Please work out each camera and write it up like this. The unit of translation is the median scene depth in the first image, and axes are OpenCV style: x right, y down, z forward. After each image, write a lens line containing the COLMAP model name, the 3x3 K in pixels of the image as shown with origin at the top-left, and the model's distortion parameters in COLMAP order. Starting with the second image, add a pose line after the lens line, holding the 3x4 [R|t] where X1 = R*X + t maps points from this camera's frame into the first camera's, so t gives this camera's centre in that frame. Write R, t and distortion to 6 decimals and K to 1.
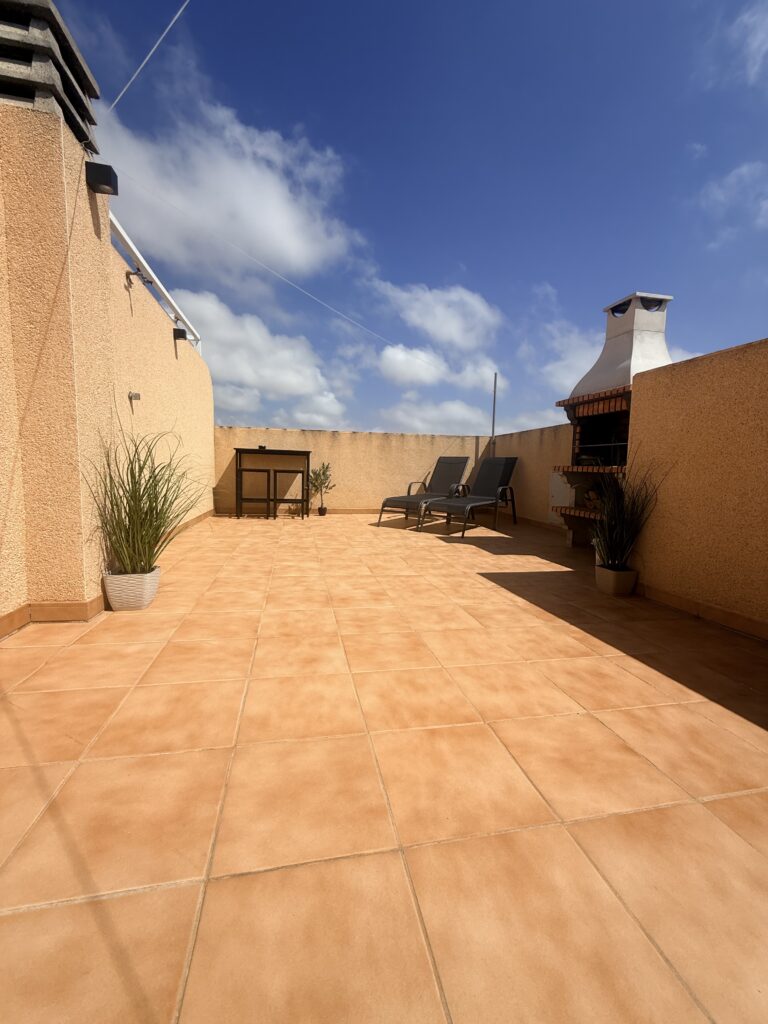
lens RADIAL K [[414.2, 0, 384.0], [0, 414.2, 512.0], [0, 0, 1]] dist [-0.001363, -0.000097]
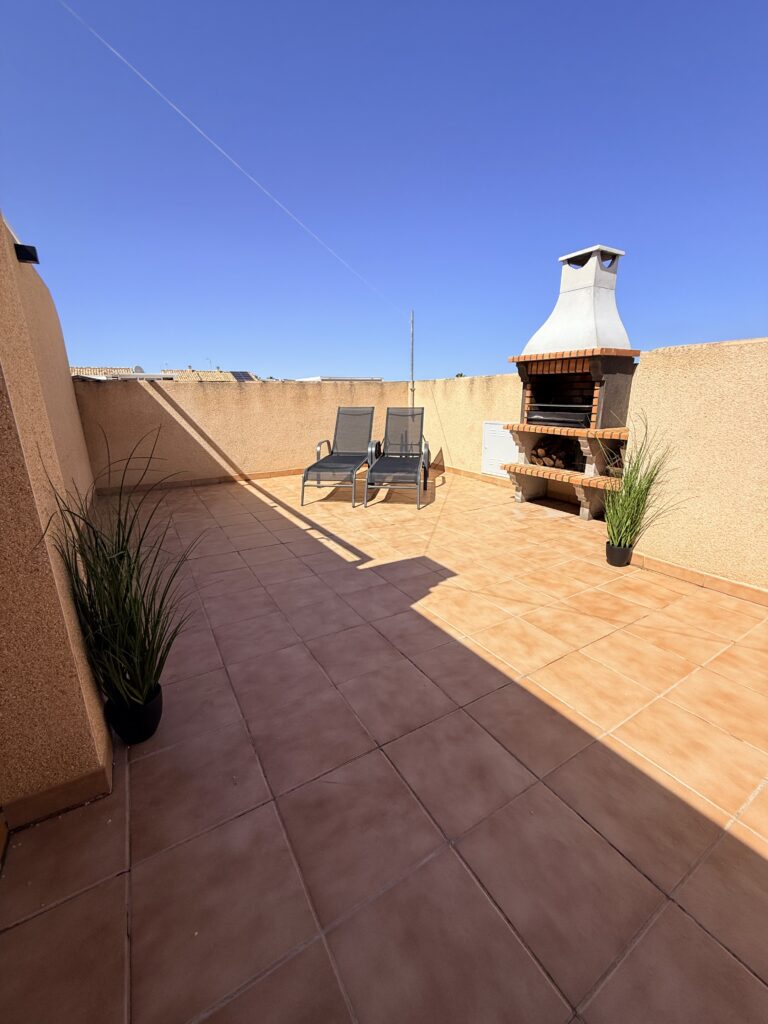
lens RADIAL K [[408.9, 0, 384.0], [0, 408.9, 512.0], [0, 0, 1]] dist [0.001746, 0.000060]
pose [[0.943017, -0.122530, 0.309362, -0.391971], [0.065246, 0.979773, 0.189176, -0.220857], [-0.326284, -0.158211, 0.931938, 0.286461]]
